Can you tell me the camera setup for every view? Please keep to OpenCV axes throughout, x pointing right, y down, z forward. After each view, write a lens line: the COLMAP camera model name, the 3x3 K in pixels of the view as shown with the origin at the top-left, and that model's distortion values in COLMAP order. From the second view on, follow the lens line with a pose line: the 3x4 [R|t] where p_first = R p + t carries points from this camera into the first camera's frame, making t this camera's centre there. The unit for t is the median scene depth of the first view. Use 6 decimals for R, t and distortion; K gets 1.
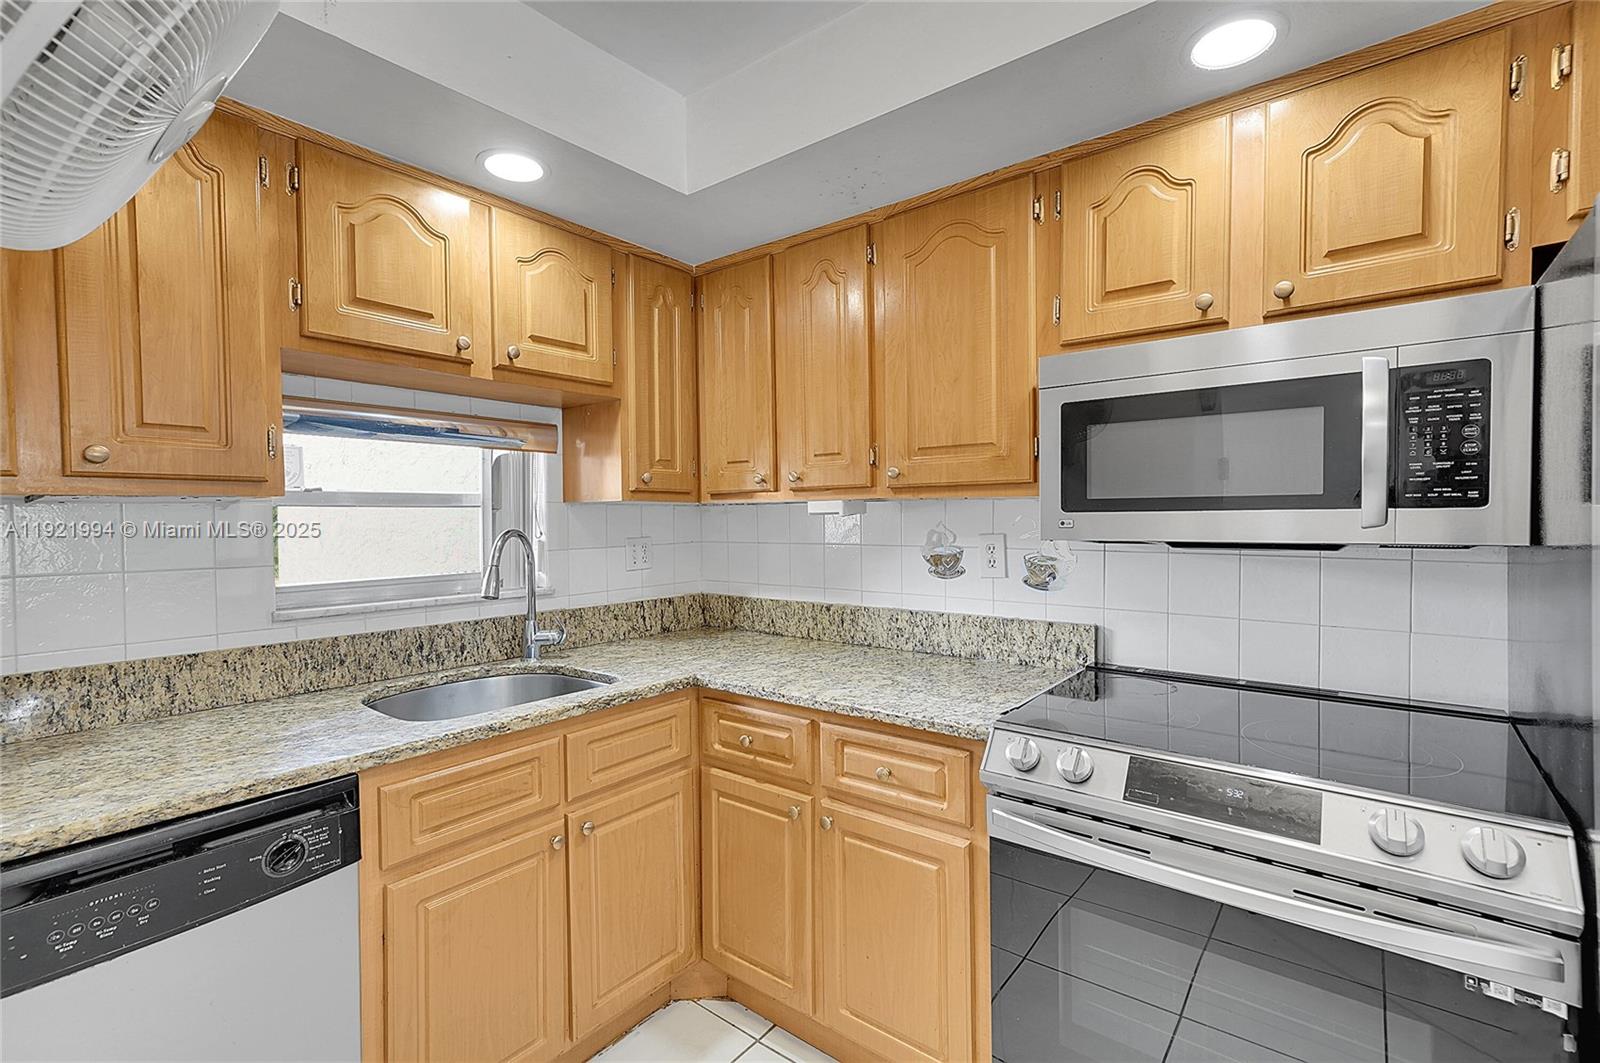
lens RADIAL K [[714.6, 0, 801.9], [0, 714.6, 533.4], [0, 0, 1]] dist [0.002253, 0.004017]
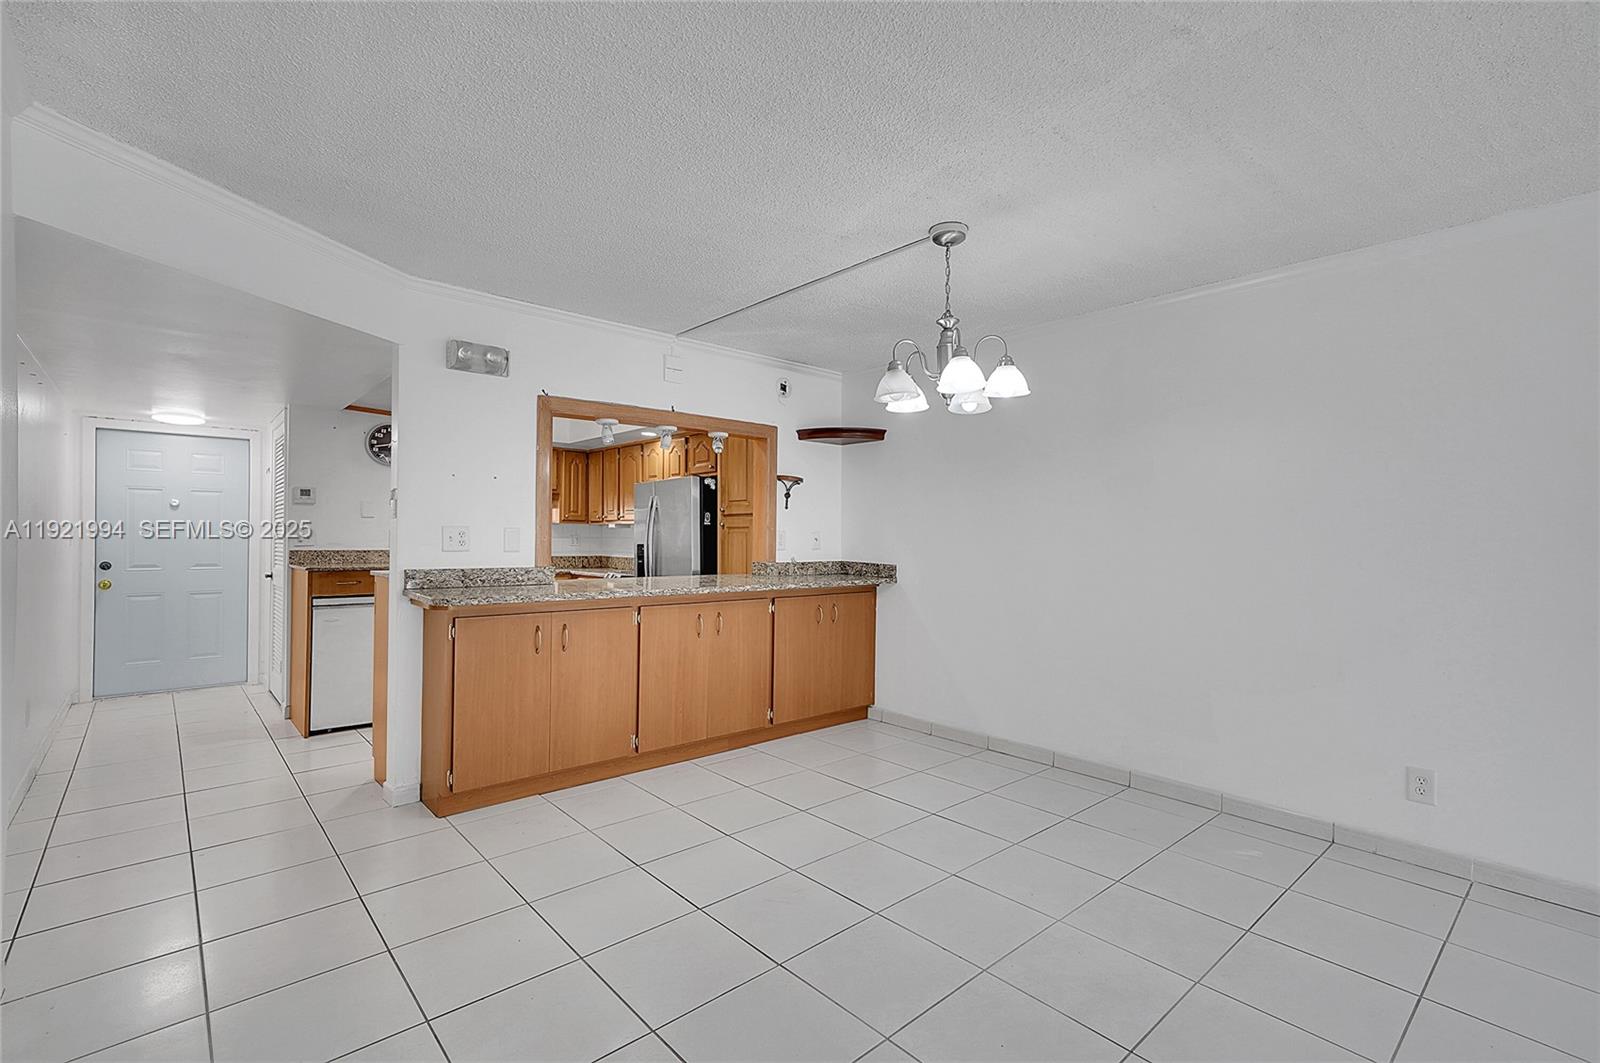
lens RADIAL K [[742.6, 0, 800.0], [0, 742.6, 531.5], [0, 0, 1]] dist [-0.047226, 0.036613]
pose [[0.984725, 0.015787, -0.173402, 1.844080], [-0.021002, 0.999379, -0.028282, 0.086656], [0.172848, 0.031492, 0.984445, -2.790801]]
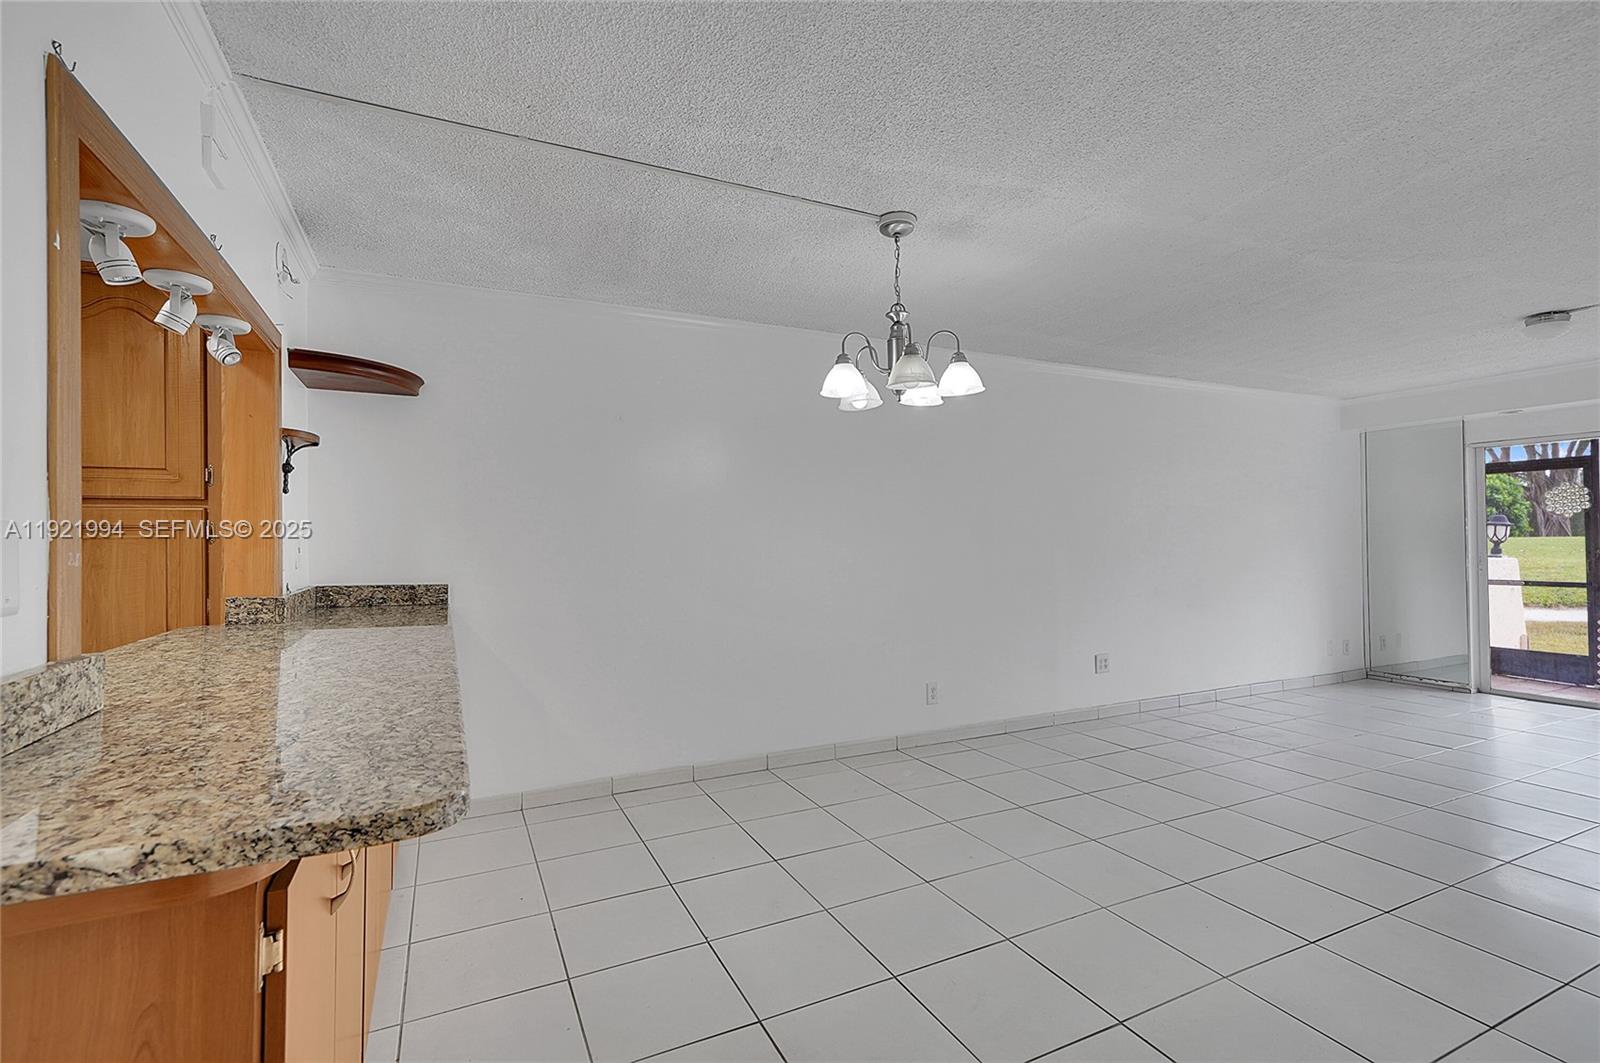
lens RADIAL K [[721.8, 0, 800.0], [0, 721.8, 531.5], [0, 0, 1]] dist [0.006581, 0.001443]
pose [[0.429061, 0.017550, 0.903105, 0.408620], [0.025510, 0.999177, -0.031536, 0.071858], [-0.902915, 0.036569, 0.428260, -1.610037]]
